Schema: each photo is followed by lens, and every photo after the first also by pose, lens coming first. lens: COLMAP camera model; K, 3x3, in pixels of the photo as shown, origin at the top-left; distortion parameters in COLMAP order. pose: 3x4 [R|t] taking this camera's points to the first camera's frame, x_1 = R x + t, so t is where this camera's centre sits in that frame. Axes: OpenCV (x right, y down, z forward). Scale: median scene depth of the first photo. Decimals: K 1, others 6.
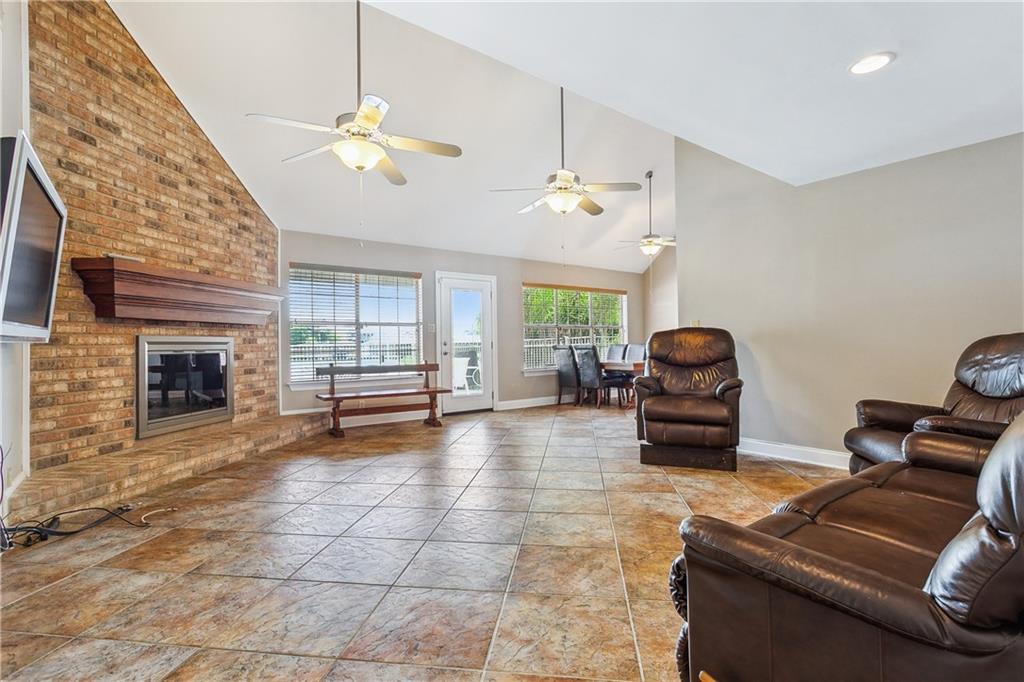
lens RADIAL K [[501.7, 0, 512.0], [0, 501.7, 341.0], [0, 0, 1]] dist [0.002525, 0.000226]
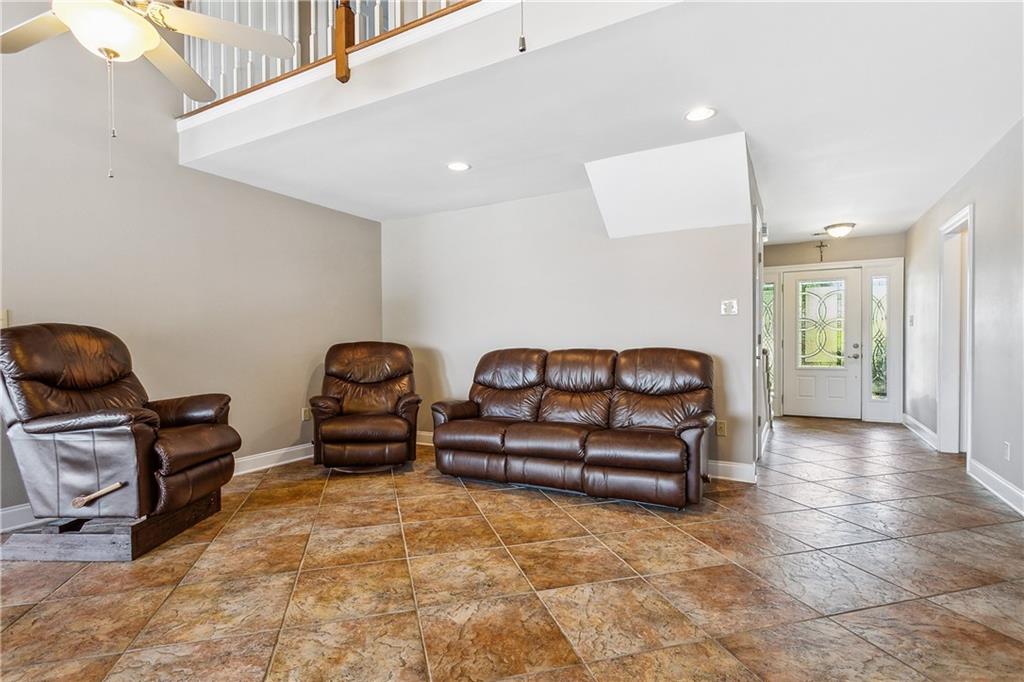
lens RADIAL K [[501.7, 0, 512.0], [0, 501.7, 341.0], [0, 0, 1]] dist [0.002525, 0.000226]
pose [[-0.390186, 0.006772, 0.920711, -0.581976], [-0.000816, 0.999970, -0.007700, -0.005500], [-0.920736, -0.003755, -0.390169, 1.063703]]
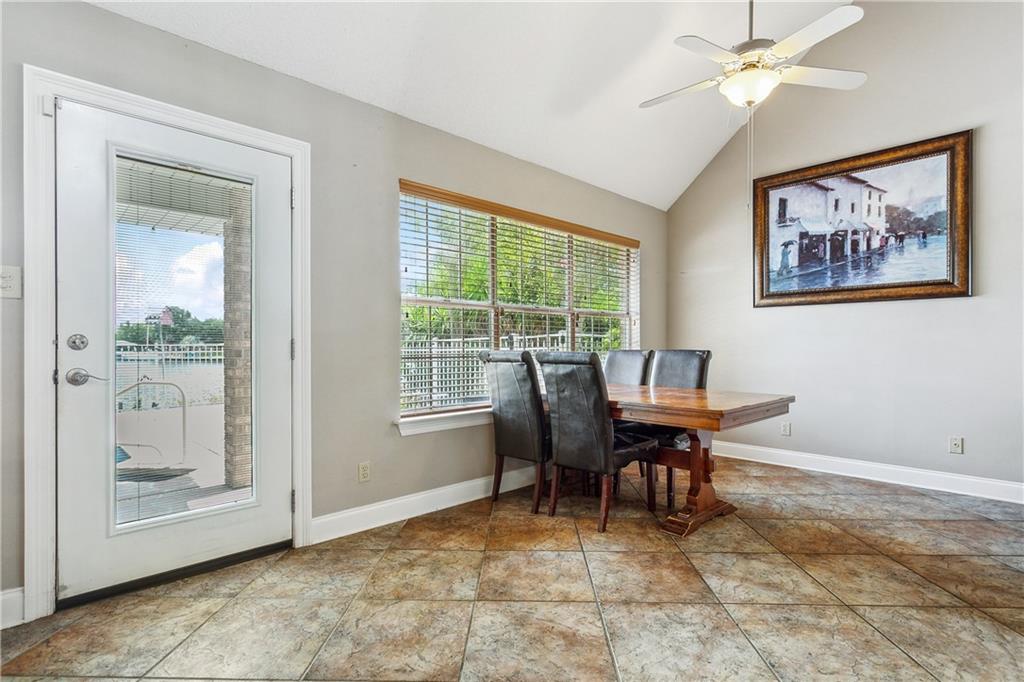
lens RADIAL K [[501.7, 0, 512.0], [0, 501.7, 341.0], [0, 0, 1]] dist [0.002525, 0.000226]
pose [[0.995233, 0.009880, 0.097029, 0.071273], [-0.008985, 0.999913, -0.009653, 0.004567], [-0.097116, 0.008735, 0.995235, 0.637445]]
